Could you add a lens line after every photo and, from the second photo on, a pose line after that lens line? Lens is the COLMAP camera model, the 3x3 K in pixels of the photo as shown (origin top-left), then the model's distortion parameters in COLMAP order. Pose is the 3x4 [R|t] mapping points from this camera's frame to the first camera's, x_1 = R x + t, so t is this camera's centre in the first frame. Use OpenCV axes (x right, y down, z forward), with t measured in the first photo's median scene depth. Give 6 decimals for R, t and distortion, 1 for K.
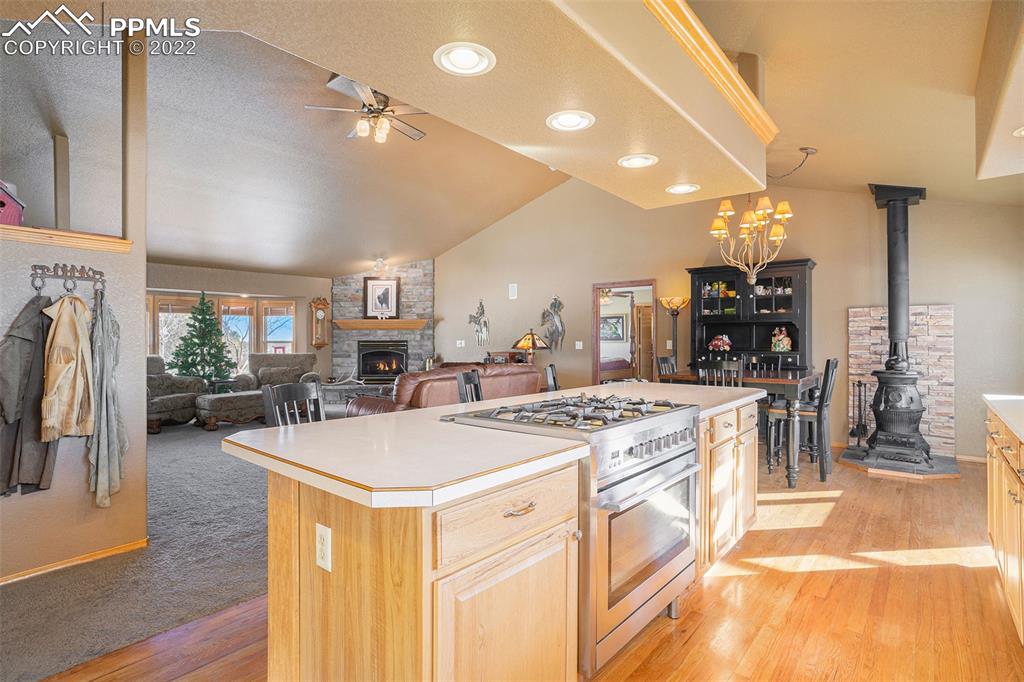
lens RADIAL K [[509.7, 0, 505.9], [0, 509.7, 339.8], [0, 0, 1]] dist [-0.027142, 0.001947]
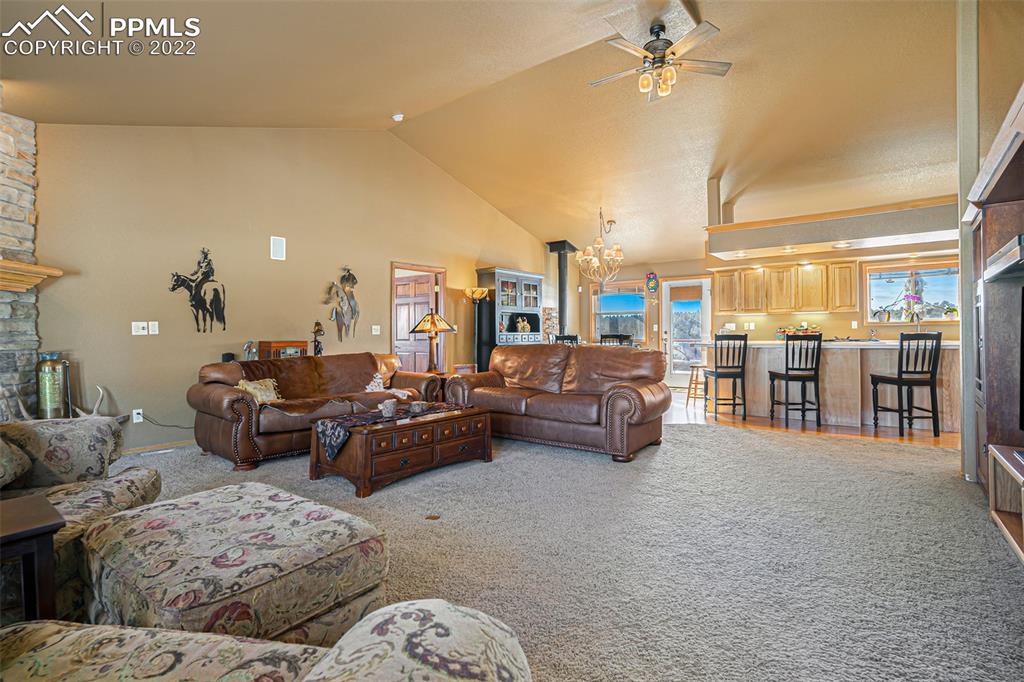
lens RADIAL K [[509.7, 0, 509.1], [0, 509.7, 344.3], [0, 0, 1]] dist [-0.027142, 0.001947]
pose [[-0.027198, -0.018819, 0.999453, -0.577252], [0.007933, 0.999787, 0.019041, 0.016409], [-0.999599, 0.008447, -0.027043, 0.653156]]
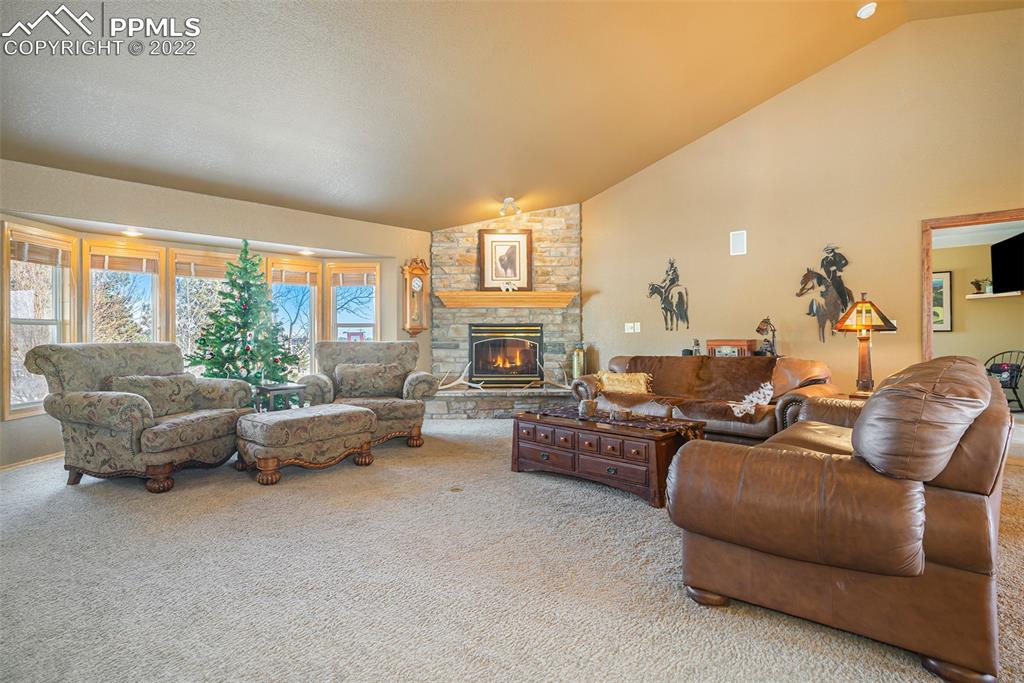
lens RADIAL K [[509.7, 0, 516.3], [0, 509.7, 333.7], [0, 0, 1]] dist [-0.027142, 0.001947]
pose [[0.999789, 0.001277, -0.020523, -0.221694], [-0.001360, 0.999991, -0.004058, 0.017933], [0.020518, 0.004085, 0.999781, 0.337150]]
